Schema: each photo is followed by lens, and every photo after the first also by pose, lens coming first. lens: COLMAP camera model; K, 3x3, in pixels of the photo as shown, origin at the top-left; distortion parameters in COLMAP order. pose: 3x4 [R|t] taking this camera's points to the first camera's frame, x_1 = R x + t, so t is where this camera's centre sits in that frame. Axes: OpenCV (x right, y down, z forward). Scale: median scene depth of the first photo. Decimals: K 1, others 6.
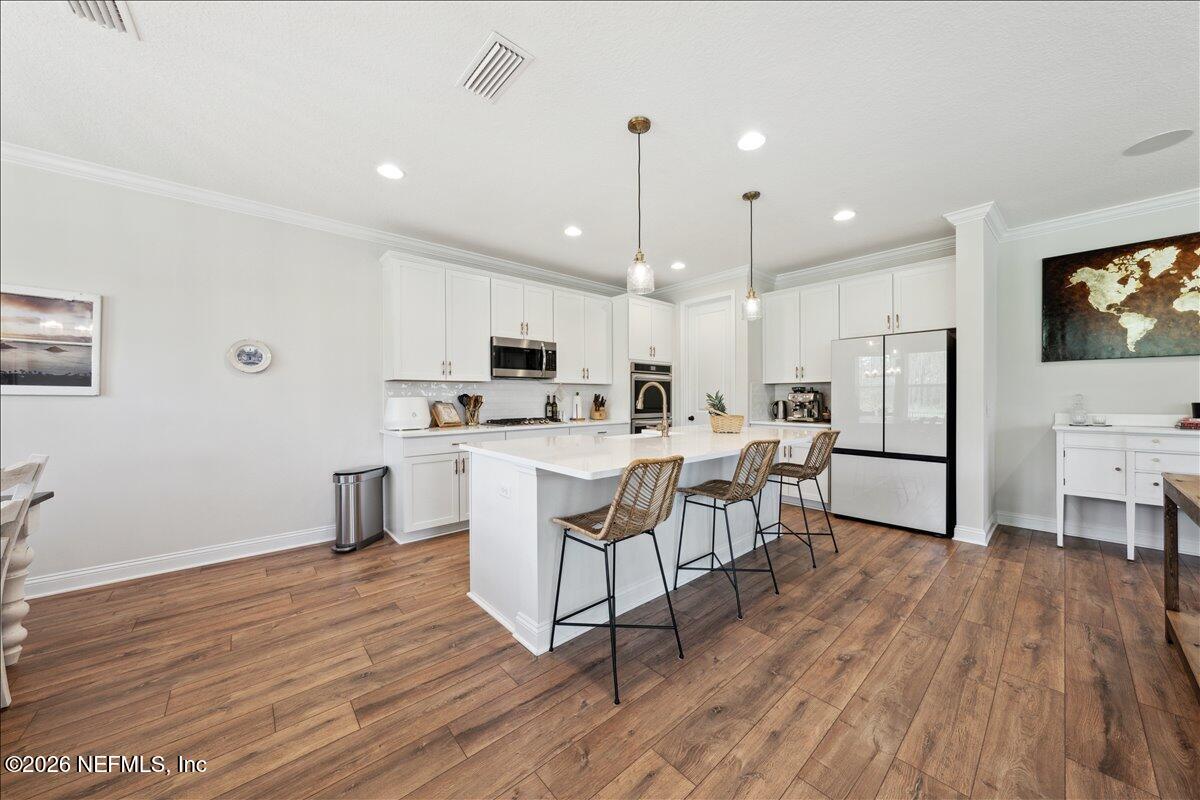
lens RADIAL K [[414.1, 0, 602.2], [0, 414.1, 400.6], [0, 0, 1]] dist [-0.002746, -0.000449]
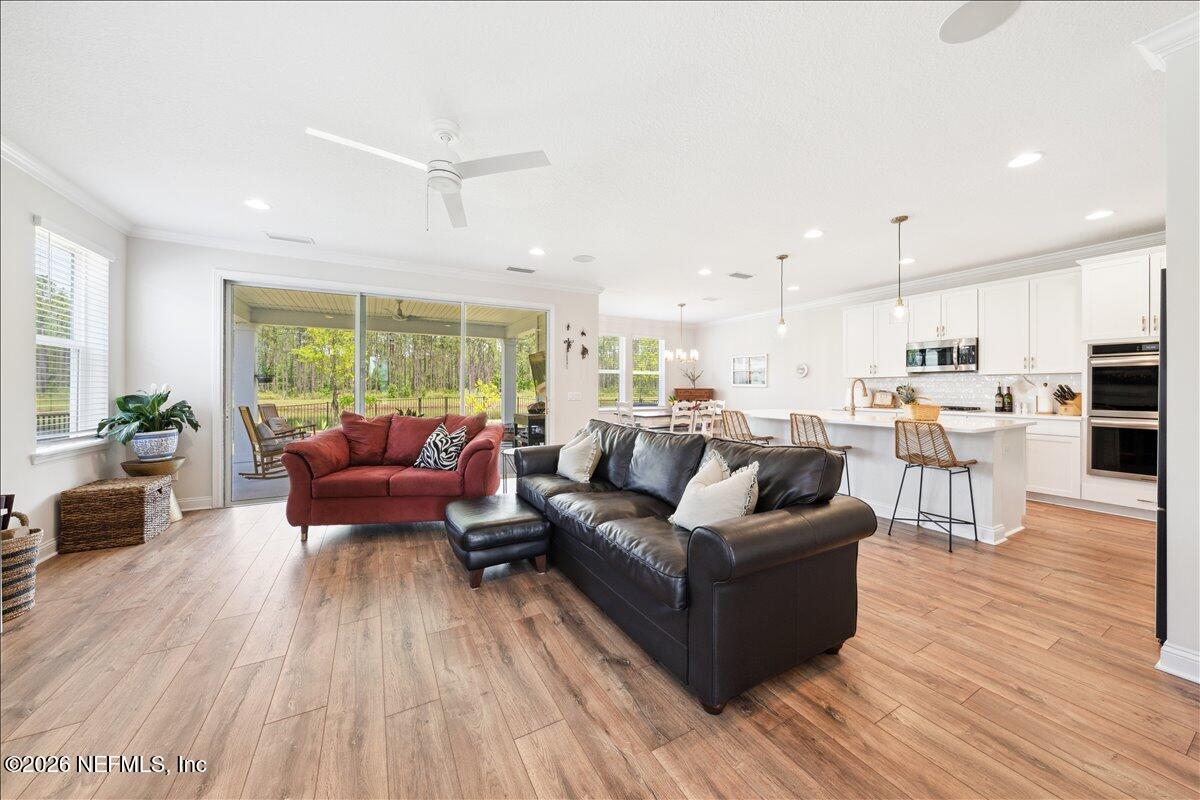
lens RADIAL K [[414.1, 0, 604.2], [0, 414.1, 388.3], [0, 0, 1]] dist [-0.002746, -0.000449]
pose [[-0.219277, 0.003050, -0.975658, 1.148338], [-0.011018, 0.999924, 0.005602, -0.003291], [0.975600, 0.011978, -0.219227, 0.296207]]
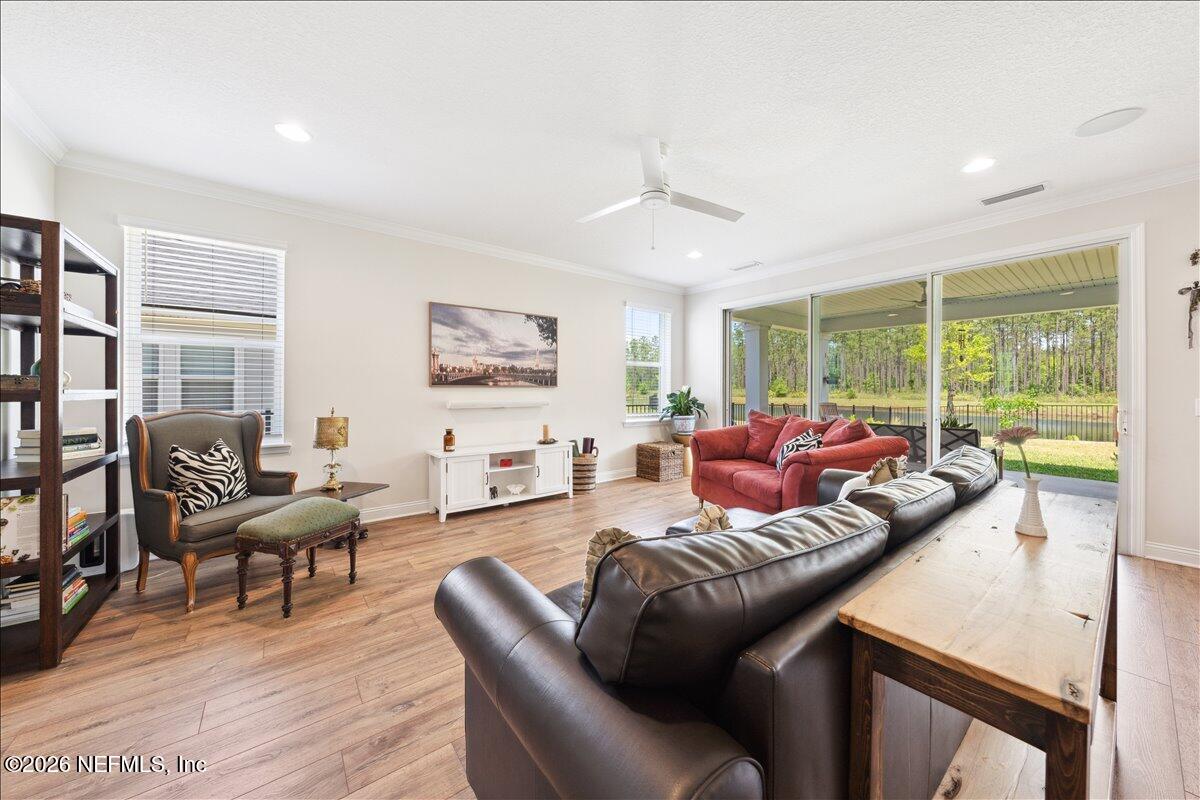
lens RADIAL K [[414.1, 0, 600.5], [0, 414.1, 385.4], [0, 0, 1]] dist [-0.002746, -0.000449]
pose [[-0.997982, 0.001612, 0.063477, 0.729976], [0.001826, 0.999993, 0.003316, -0.004083], [-0.063471, 0.003426, -0.997978, 0.557029]]
